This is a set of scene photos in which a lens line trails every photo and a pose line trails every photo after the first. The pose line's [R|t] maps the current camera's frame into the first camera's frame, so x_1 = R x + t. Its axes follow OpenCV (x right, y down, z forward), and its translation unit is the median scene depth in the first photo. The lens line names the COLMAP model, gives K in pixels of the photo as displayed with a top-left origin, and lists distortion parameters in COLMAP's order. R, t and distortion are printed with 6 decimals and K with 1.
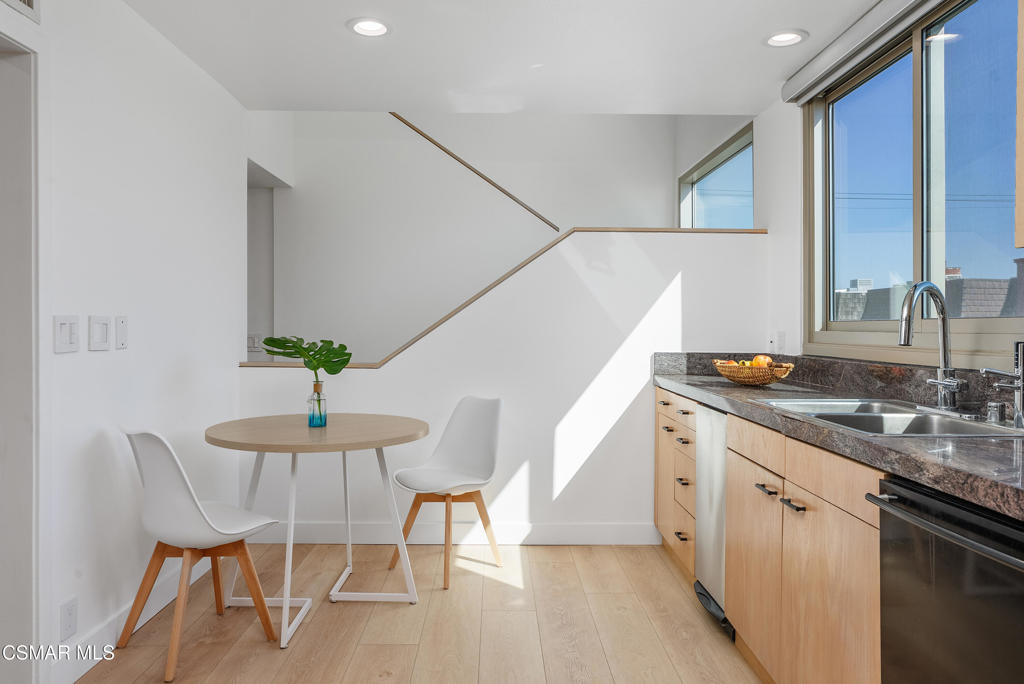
lens RADIAL K [[720.6, 0, 514.7], [0, 720.6, 334.6], [0, 0, 1]] dist [-0.007540, 0.000796]
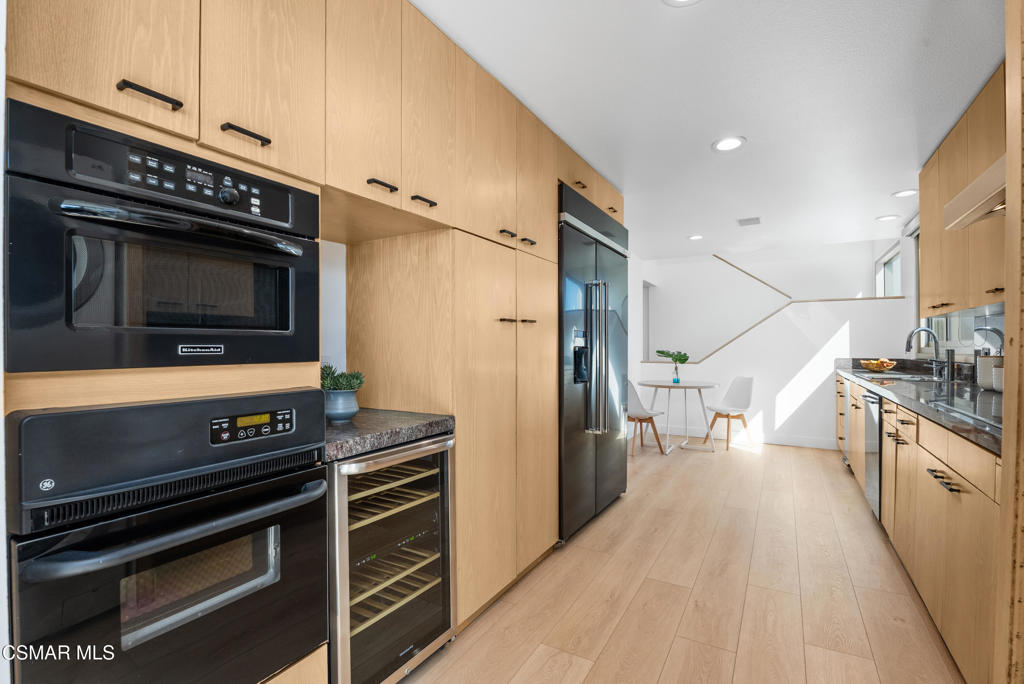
lens RADIAL K [[455.1, 0, 528.9], [0, 455.1, 348.0], [0, 0, 1]] dist [-0.001761, -0.000253]
pose [[0.868722, -0.004869, -0.495277, 0.087381], [-0.001815, 0.999914, -0.013012, 0.016336], [0.495297, 0.012203, 0.868638, -0.708618]]
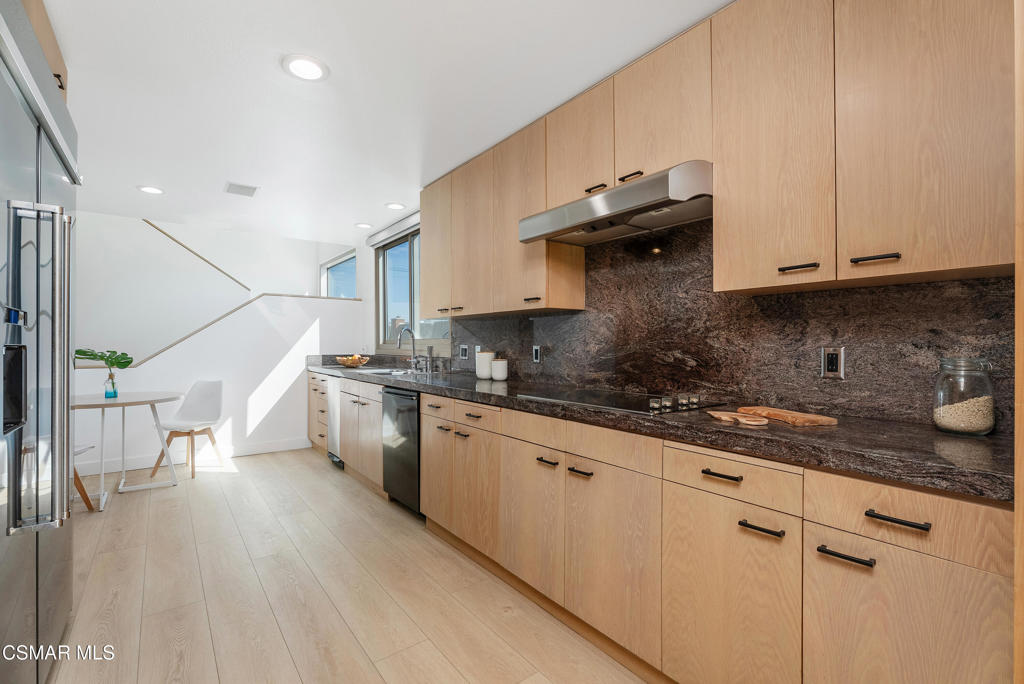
lens RADIAL K [[455.1, 0, 516.6], [0, 455.1, 338.8], [0, 0, 1]] dist [-0.001761, -0.000253]
pose [[0.806375, 0.000884, 0.591404, -0.112720], [0.010741, 0.999812, -0.016140, 0.006489], [-0.591307, 0.019367, 0.806214, -0.495373]]
